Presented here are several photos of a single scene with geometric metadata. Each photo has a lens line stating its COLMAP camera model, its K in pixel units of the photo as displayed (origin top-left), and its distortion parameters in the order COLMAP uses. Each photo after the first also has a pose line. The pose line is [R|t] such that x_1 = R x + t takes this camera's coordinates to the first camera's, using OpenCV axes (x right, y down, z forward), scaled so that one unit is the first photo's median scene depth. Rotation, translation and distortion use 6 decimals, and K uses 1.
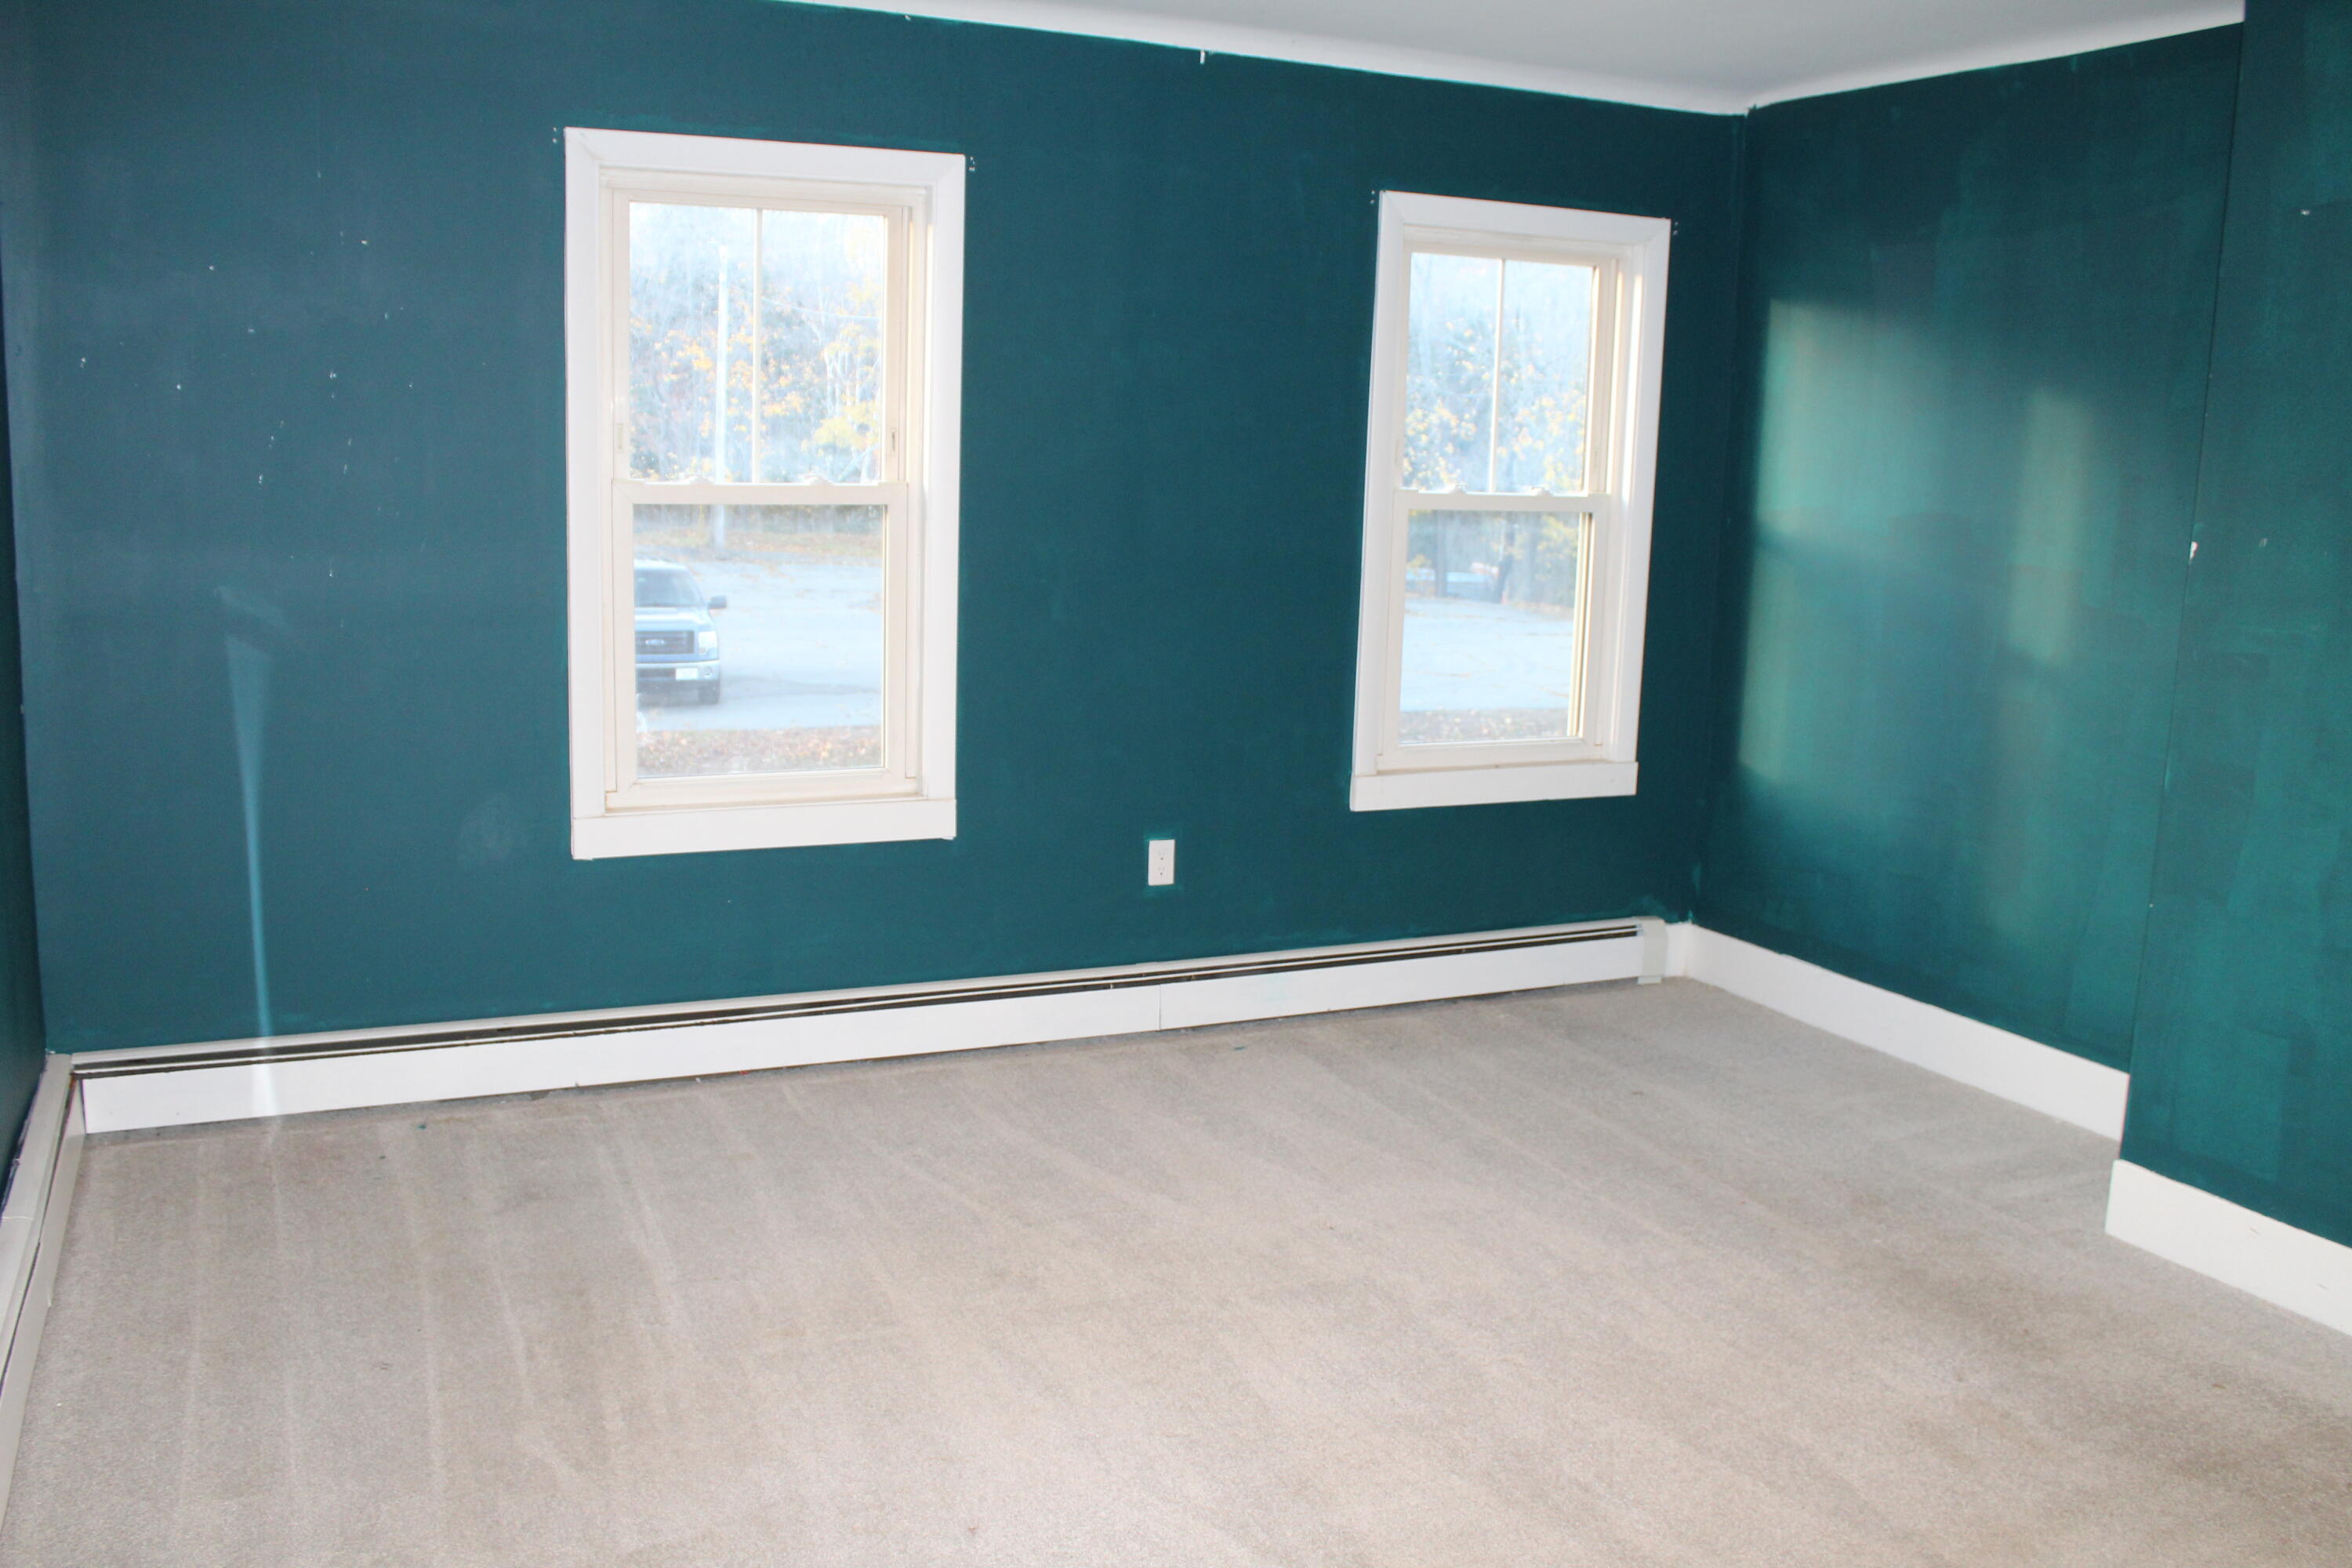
lens RADIAL K [[2112.1, 0, 1178.6], [0, 2112.1, 785.7], [0, 0, 1]] dist [-0.101363, 0.026090]
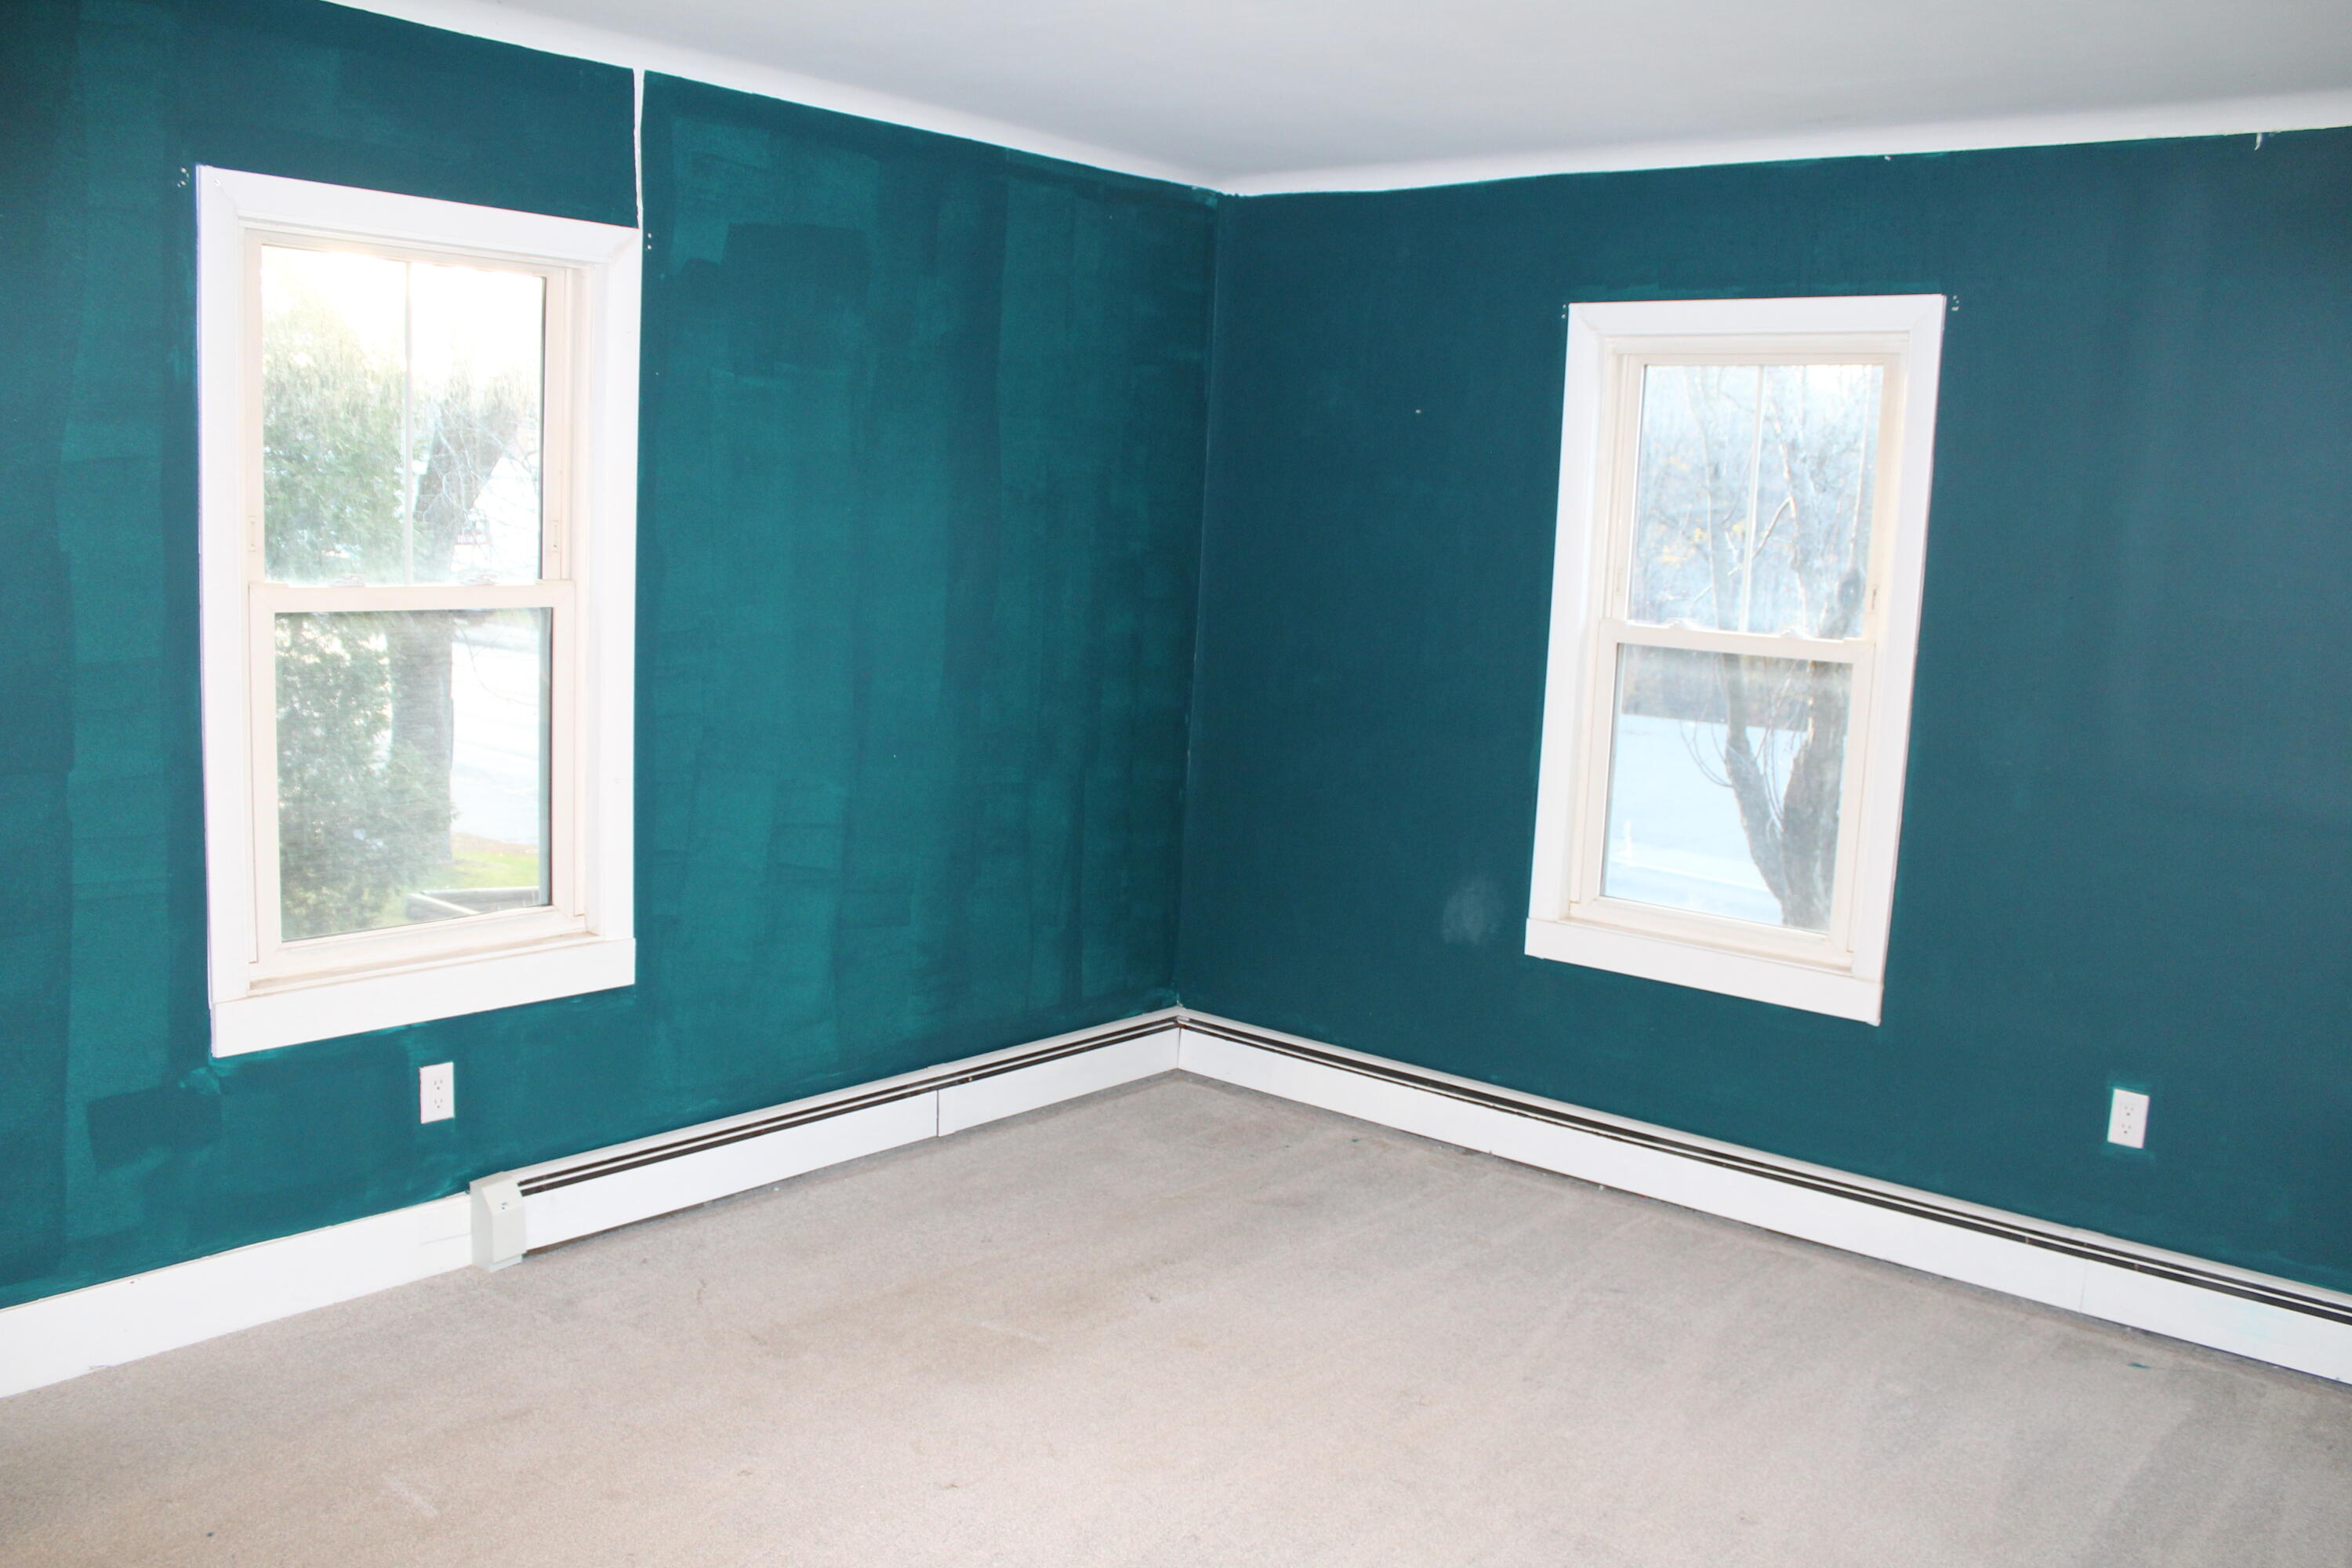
lens RADIAL K [[1955.6, 0, 1180.4], [0, 1955.6, 785.0], [0, 0, 1]] dist [-0.052374, 0.031539]
pose [[0.444671, 0.114152, -0.888390, 0.537041], [-0.185695, 0.982045, 0.033239, -0.053168], [0.876234, 0.150189, 0.457884, 0.343639]]
